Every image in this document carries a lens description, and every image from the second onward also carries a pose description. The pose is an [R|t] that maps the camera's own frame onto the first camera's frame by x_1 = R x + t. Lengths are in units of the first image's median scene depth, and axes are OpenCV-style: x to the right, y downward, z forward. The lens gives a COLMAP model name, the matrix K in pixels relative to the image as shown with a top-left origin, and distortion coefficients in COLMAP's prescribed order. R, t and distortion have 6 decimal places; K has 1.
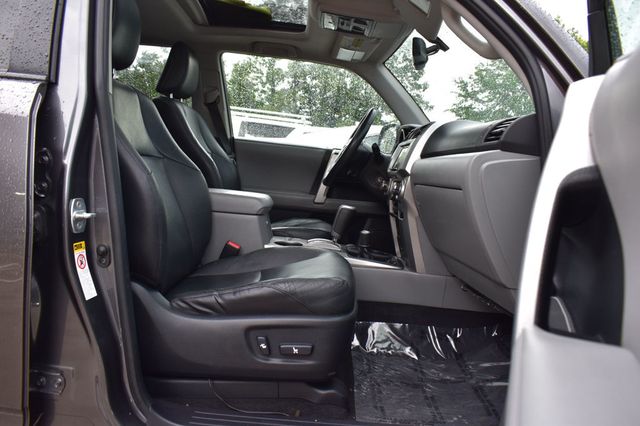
lens RADIAL K [[489.8, 0, 320.0], [0, 489.8, 213.0], [0, 0, 1]] dist [-0.106711, 0.040476]
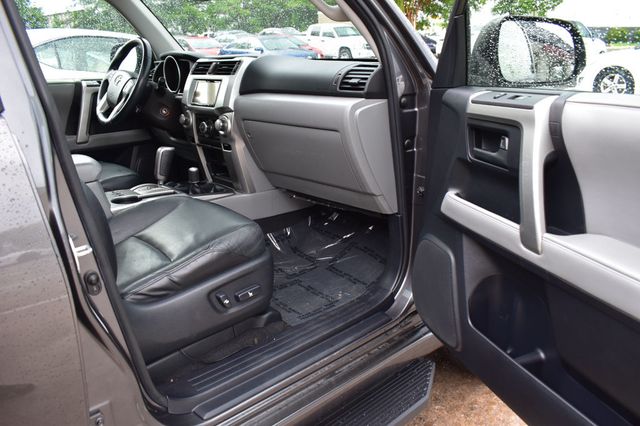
lens RADIAL K [[489.8, 0, 320.0], [0, 489.8, 213.0], [0, 0, 1]] dist [-0.106711, 0.040476]
pose [[0.743144, -0.295253, 0.600469, -0.441111], [0.136801, 0.945471, 0.295585, -0.175127], [-0.654998, -0.137518, 0.743012, 0.027881]]
